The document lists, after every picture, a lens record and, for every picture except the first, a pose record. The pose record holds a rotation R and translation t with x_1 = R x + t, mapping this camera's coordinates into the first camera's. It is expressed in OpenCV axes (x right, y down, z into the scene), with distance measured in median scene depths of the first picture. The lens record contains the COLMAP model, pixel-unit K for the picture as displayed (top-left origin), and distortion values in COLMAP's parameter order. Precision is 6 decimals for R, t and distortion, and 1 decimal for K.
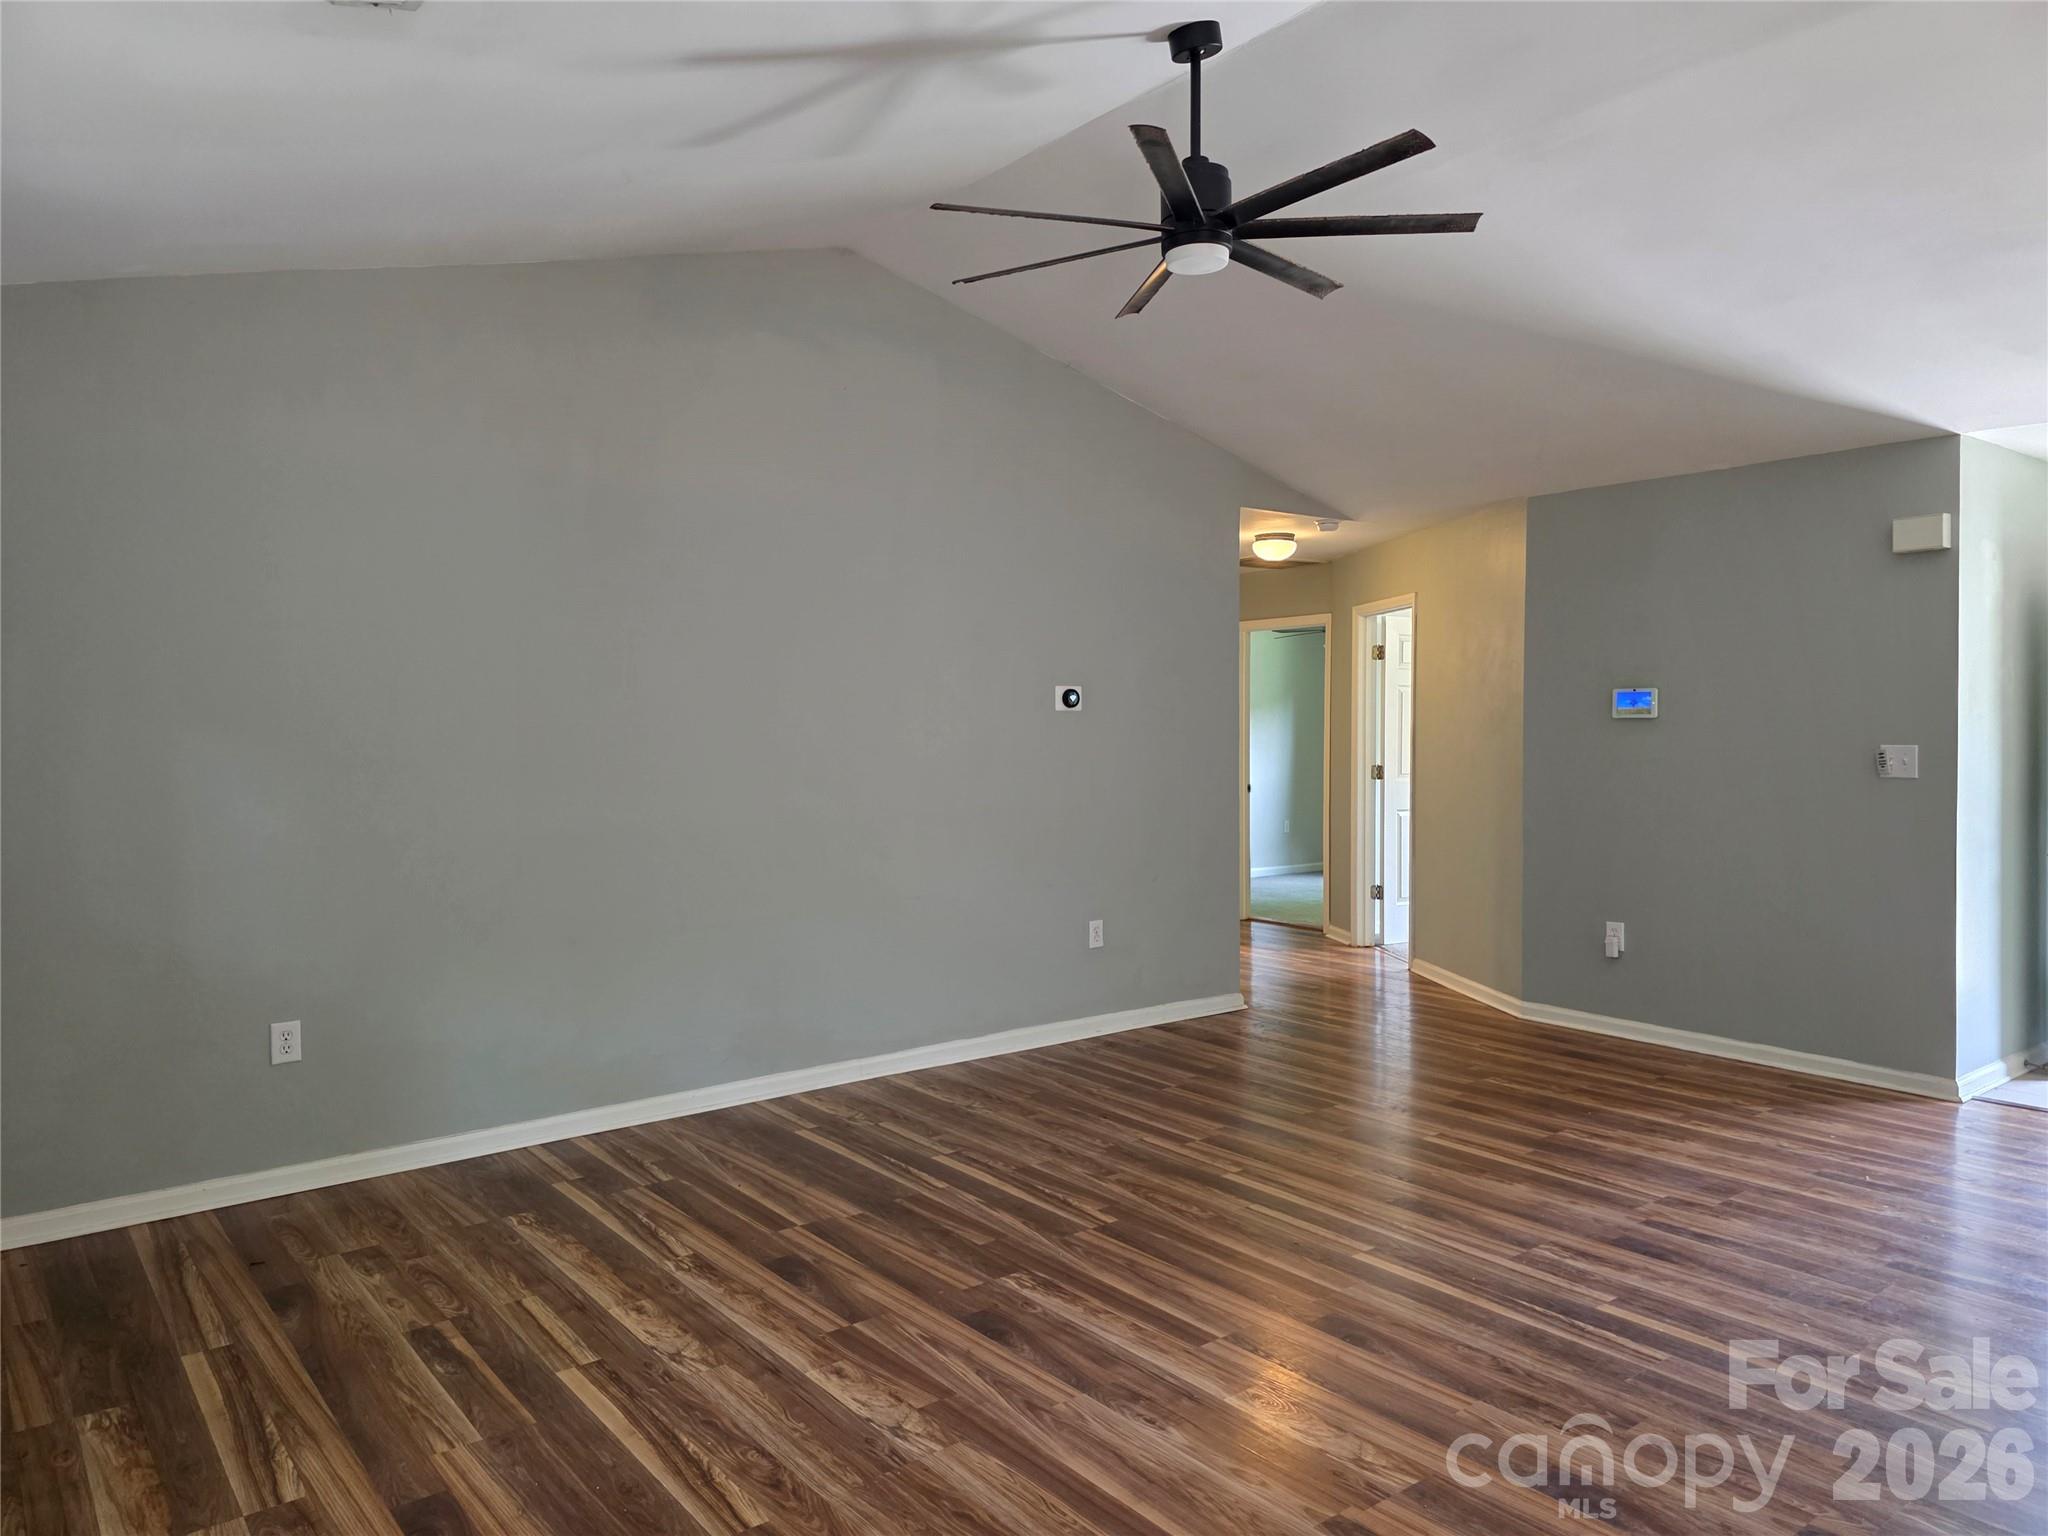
lens RADIAL K [[1361.2, 0, 1031.4], [0, 1361.2, 756.2], [0, 0, 1]] dist [0.044050, -0.036445]
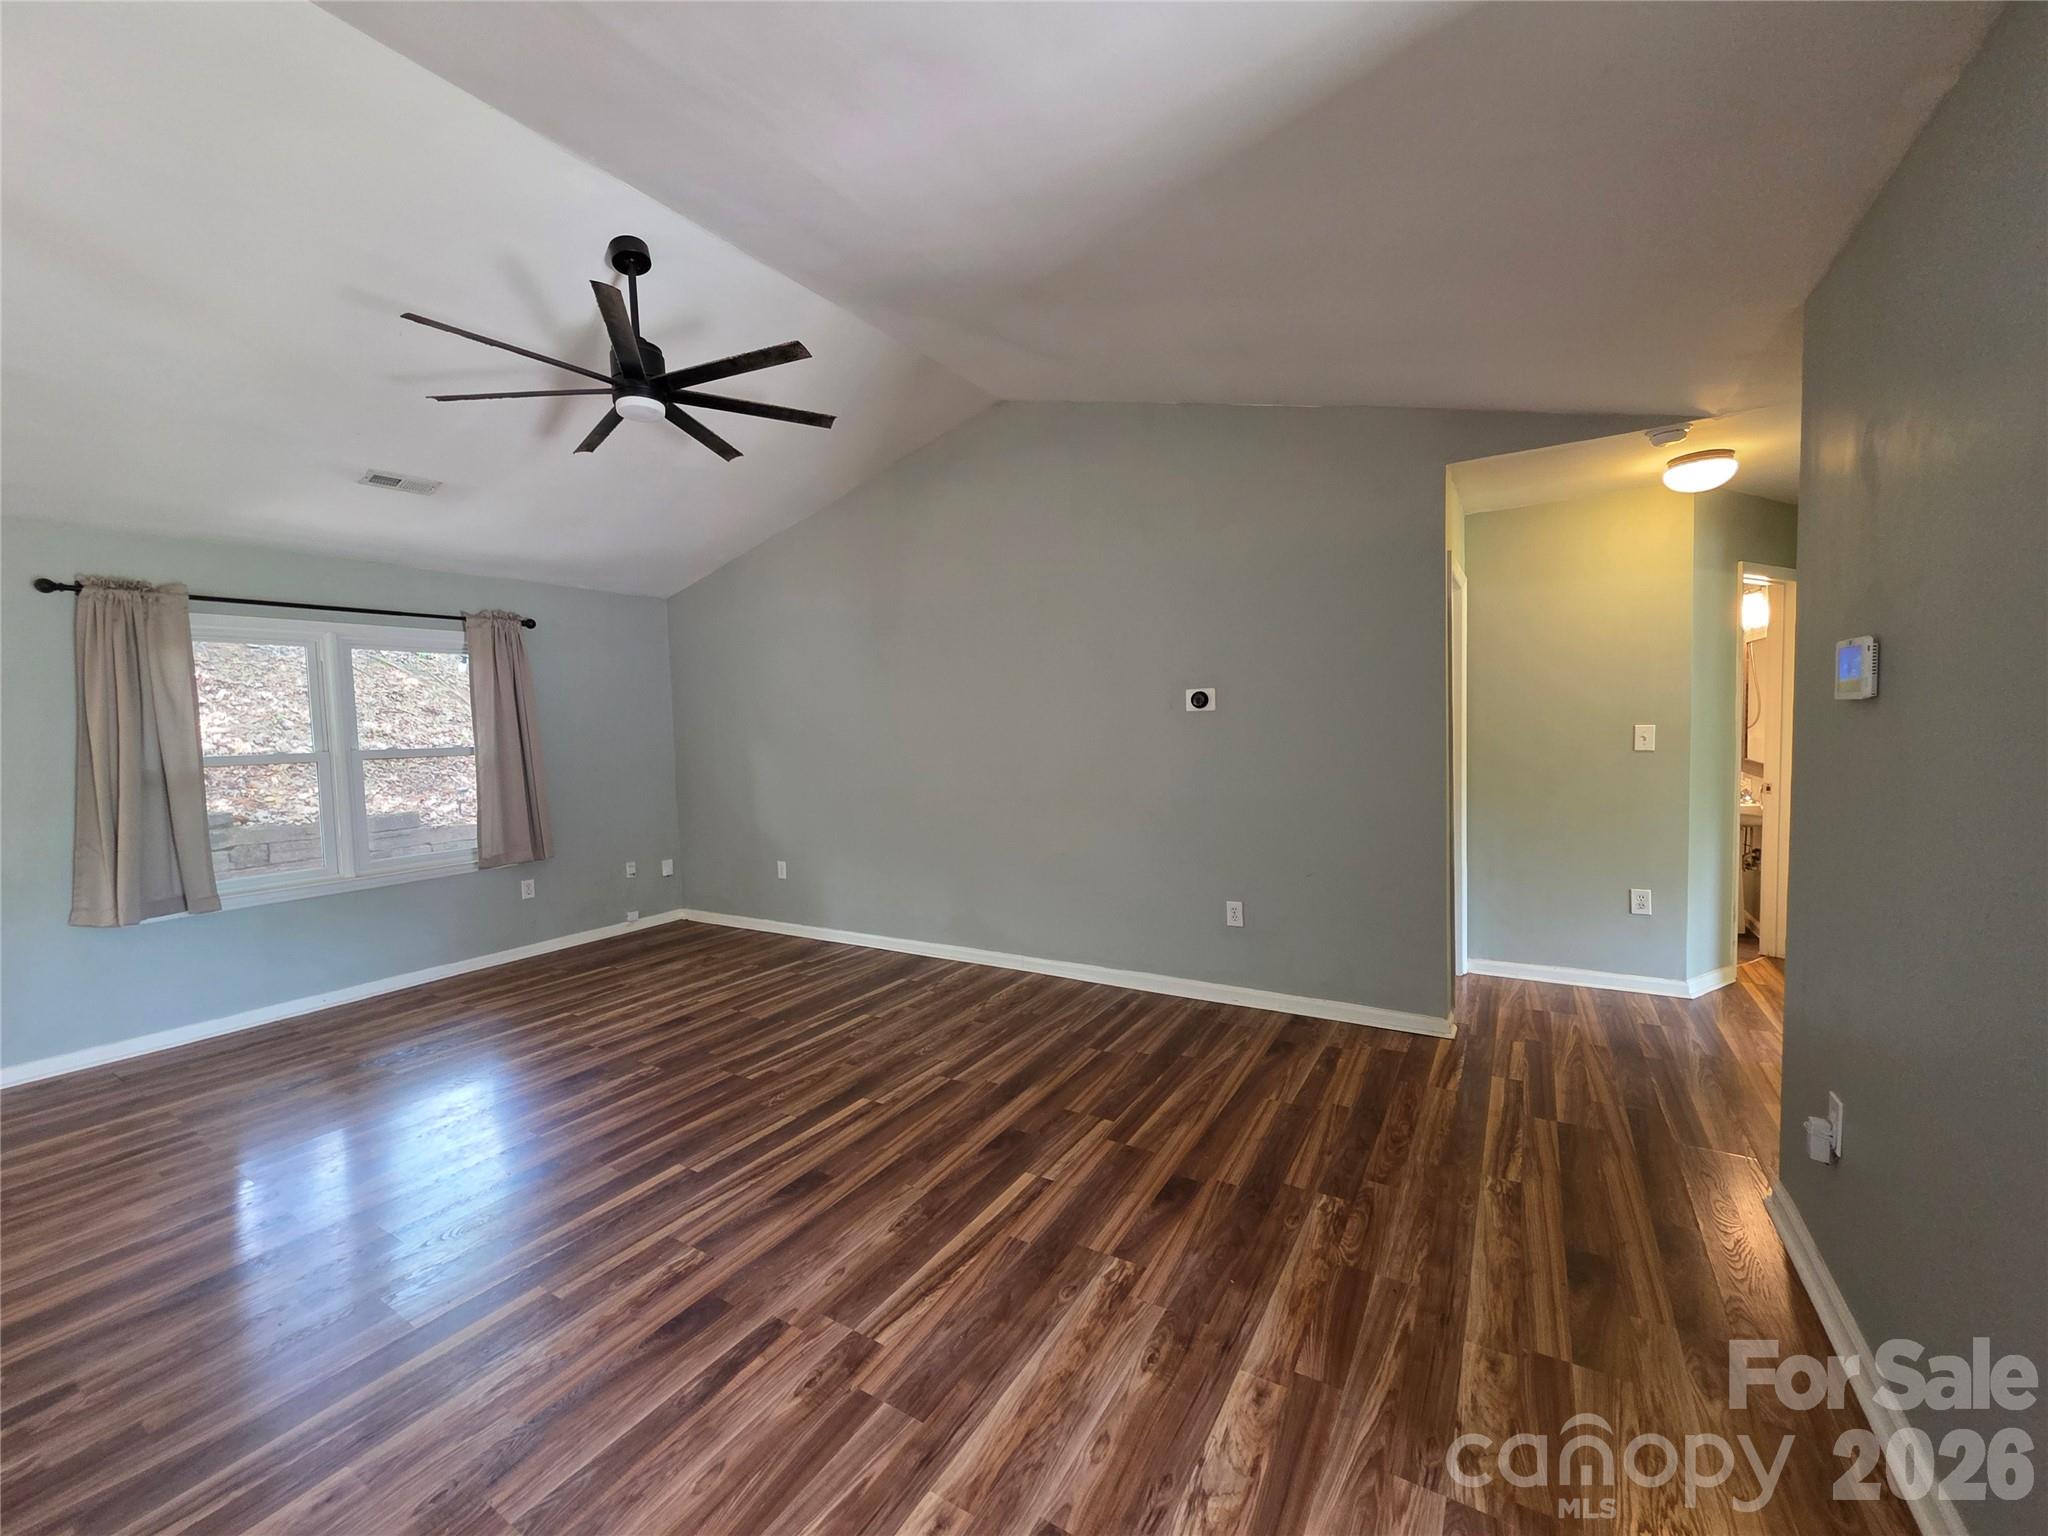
lens RADIAL K [[843.9, 0, 1029.5], [0, 843.9, 725.6], [0, 0, 1]] dist [0.012415, 0.000112]
pose [[0.347617, -0.002258, -0.937634, 1.073769], [-0.004898, 0.999979, -0.004224, -0.029249], [0.937624, 0.006061, 0.347598, 1.039943]]
